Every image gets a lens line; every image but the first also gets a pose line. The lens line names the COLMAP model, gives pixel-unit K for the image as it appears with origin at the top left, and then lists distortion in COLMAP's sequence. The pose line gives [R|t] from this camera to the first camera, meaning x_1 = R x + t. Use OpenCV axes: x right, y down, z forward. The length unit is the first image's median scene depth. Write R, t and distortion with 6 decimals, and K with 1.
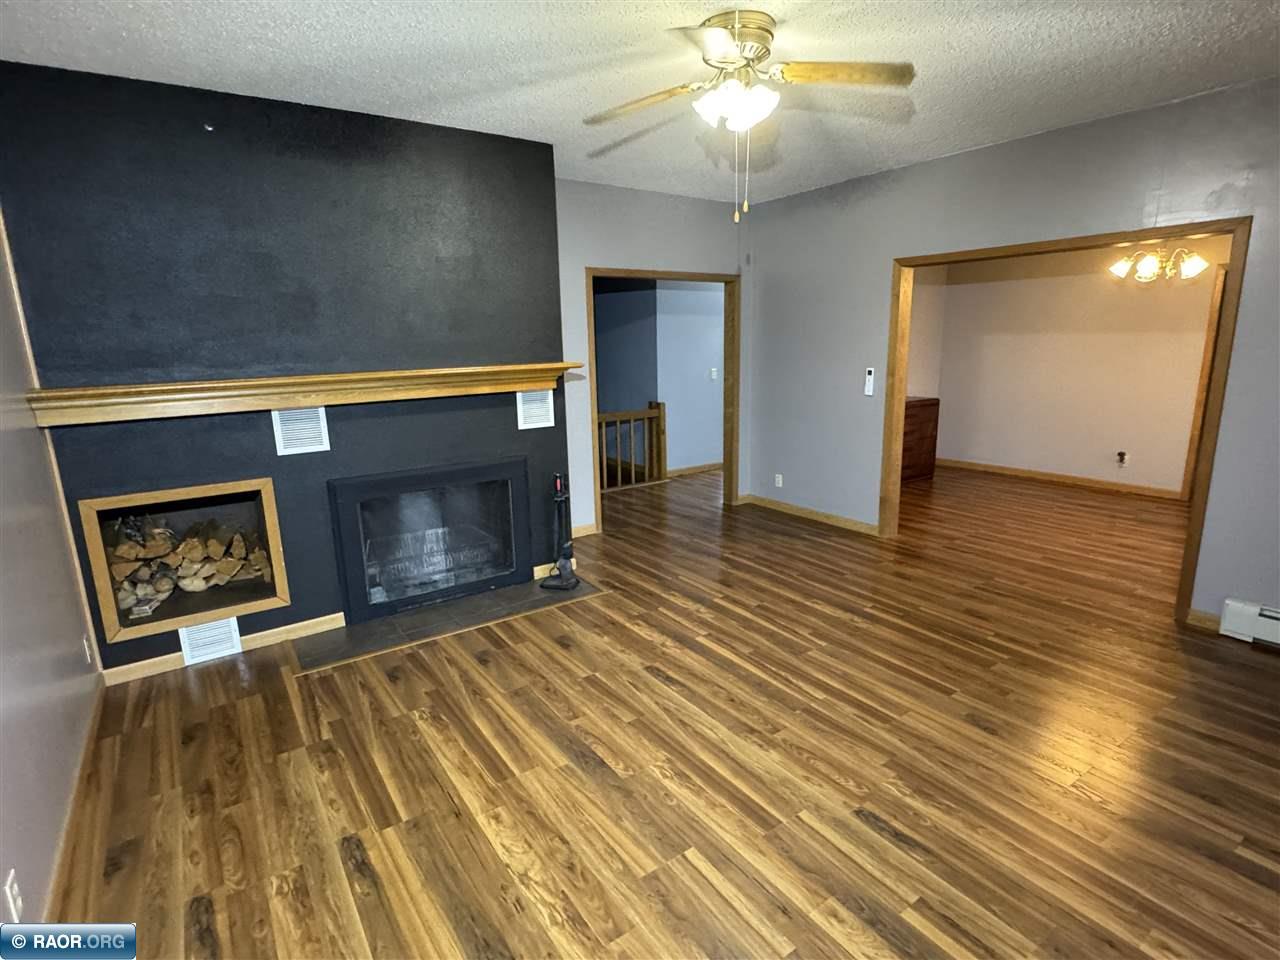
lens RADIAL K [[639.0, 0, 639.3], [0, 639.0, 478.4], [0, 0, 1]] dist [-0.000023, 0.000011]
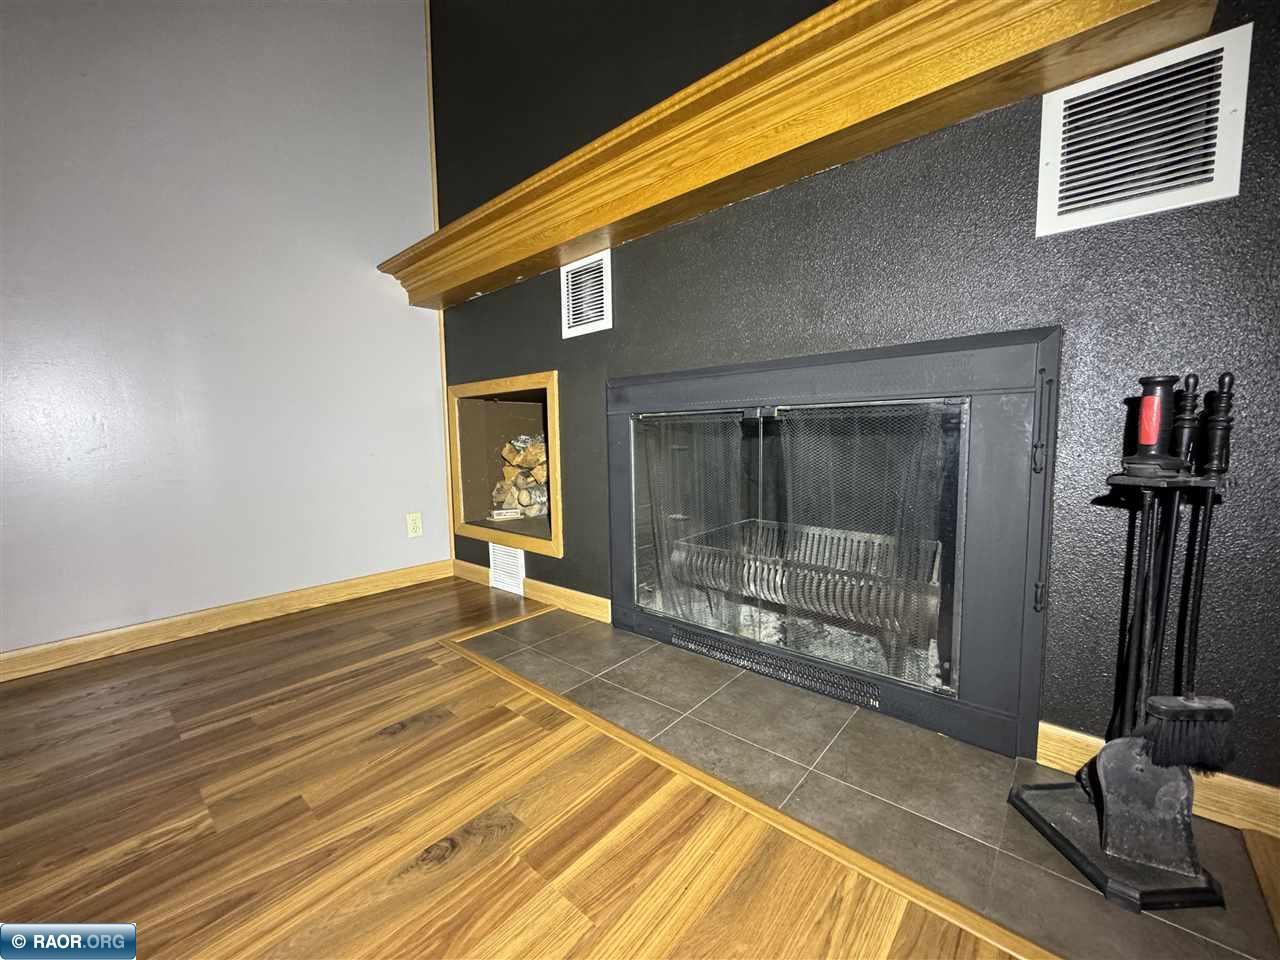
lens RADIAL K [[510.2, 0, 639.6], [0, 510.2, 481.3], [0, 0, 1]] dist [0.000928, 0.000744]
pose [[0.242558, 0.098620, -0.965111, 0.006764], [-0.196014, 0.979284, 0.050804, 0.071728], [0.950129, 0.176852, 0.256864, 0.951422]]
